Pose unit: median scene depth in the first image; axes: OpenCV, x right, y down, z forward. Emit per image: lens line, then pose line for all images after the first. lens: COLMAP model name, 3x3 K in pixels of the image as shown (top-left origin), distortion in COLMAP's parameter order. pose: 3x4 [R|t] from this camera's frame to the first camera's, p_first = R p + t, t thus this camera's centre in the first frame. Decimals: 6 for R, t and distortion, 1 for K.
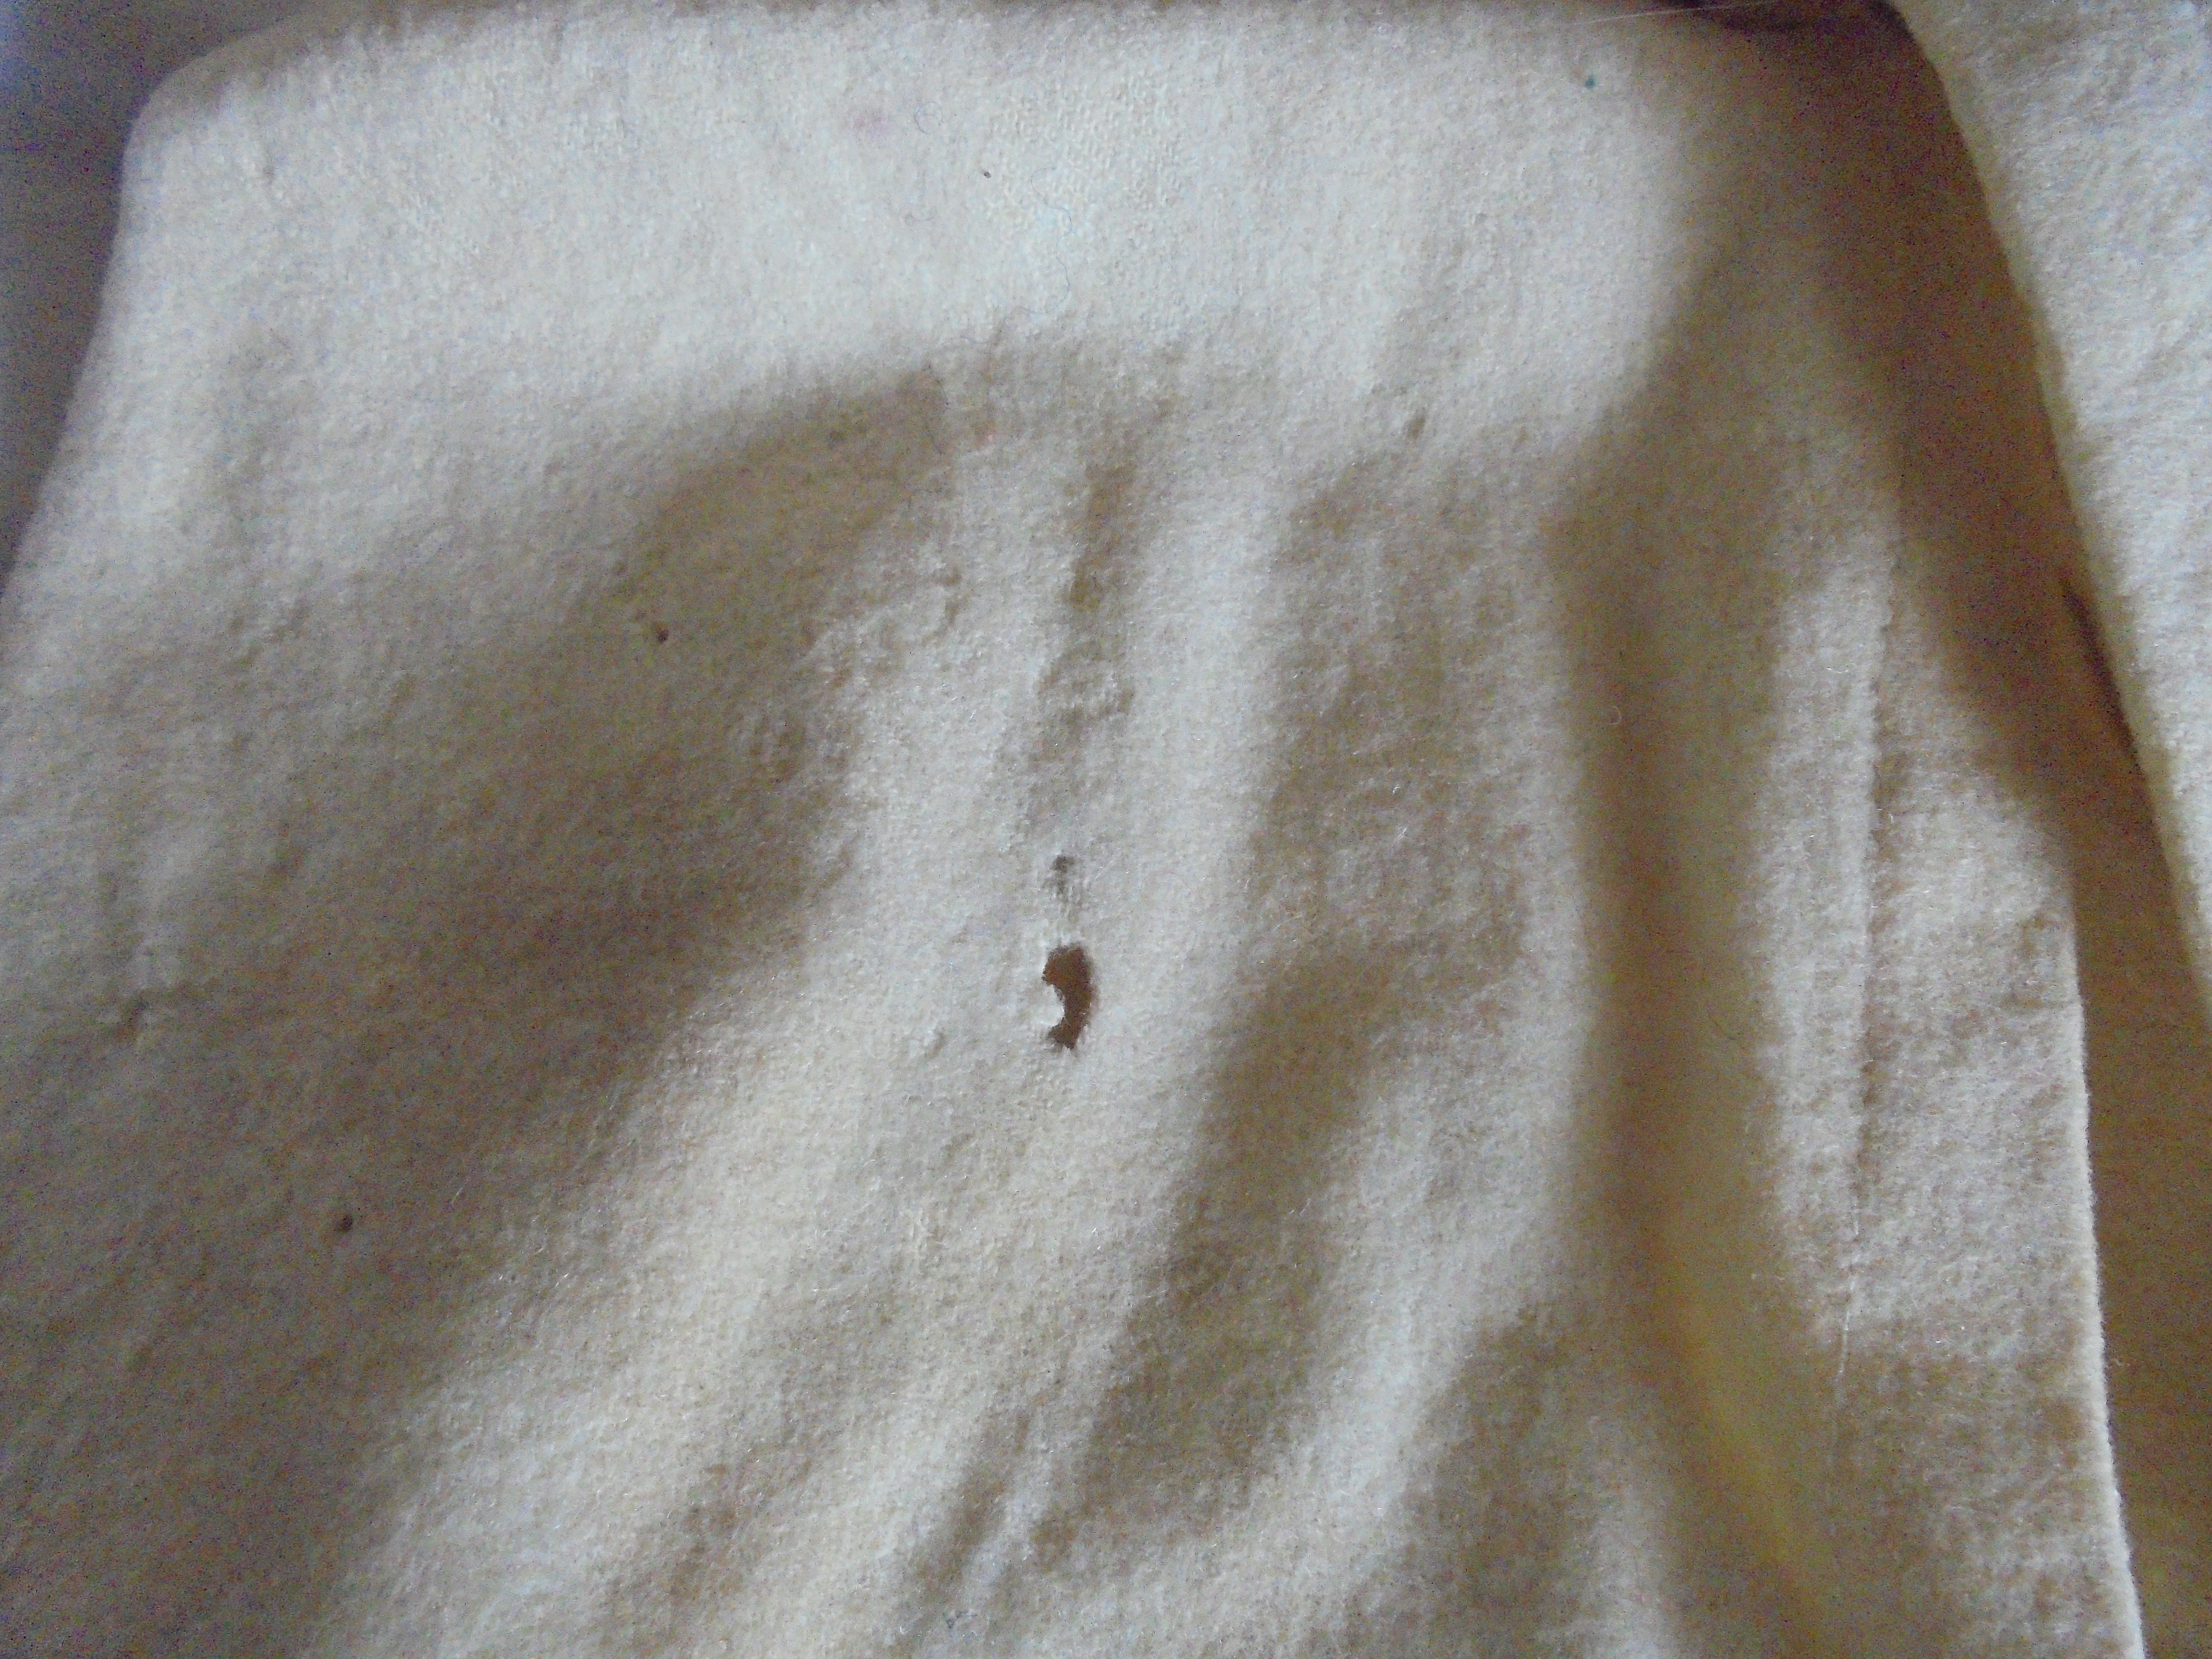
lens RADIAL K [[1667.2, 0, 1099.0], [0, 1667.2, 828.6], [0, 0, 1]] dist [-0.059085, 0.001108]
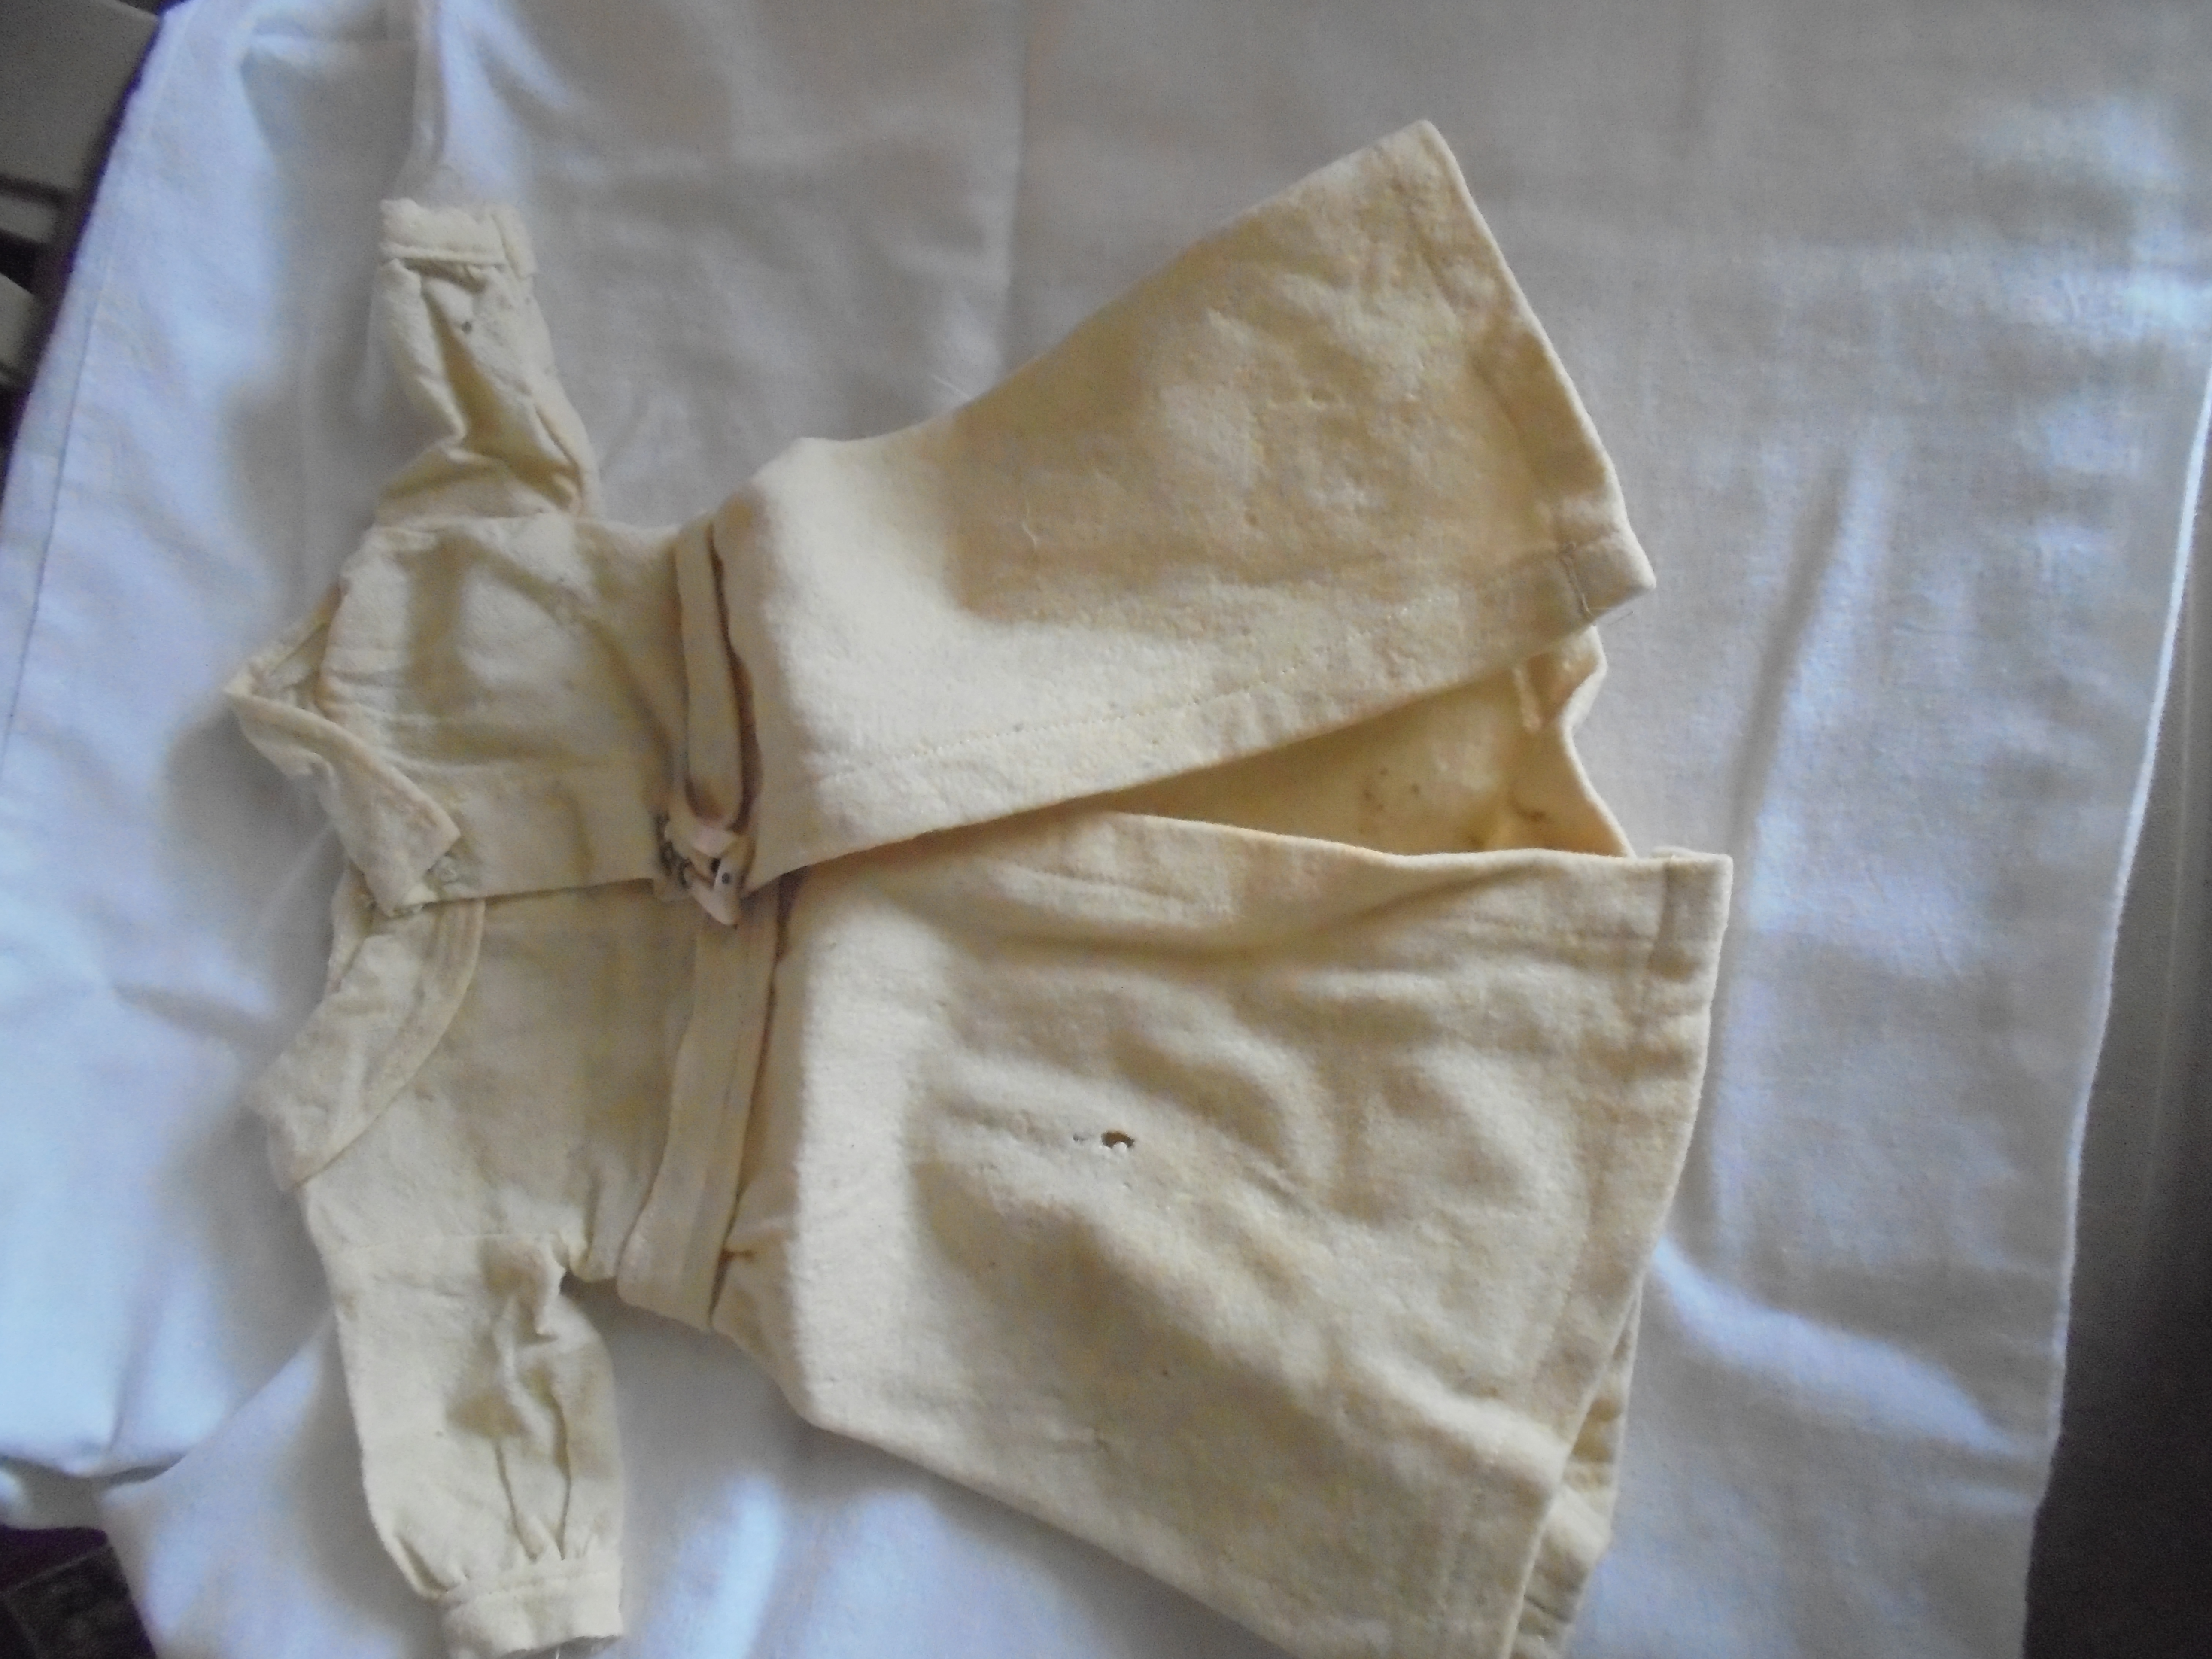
lens RADIAL K [[1667.2, 0, 1109.1], [0, 1667.2, 819.3], [0, 0, 1]] dist [-0.059085, 0.001108]
pose [[0.070624, -0.996529, 0.044065, 0.446714], [0.996490, 0.068493, -0.048135, 0.194634], [0.044950, 0.047310, 0.997868, -2.154875]]
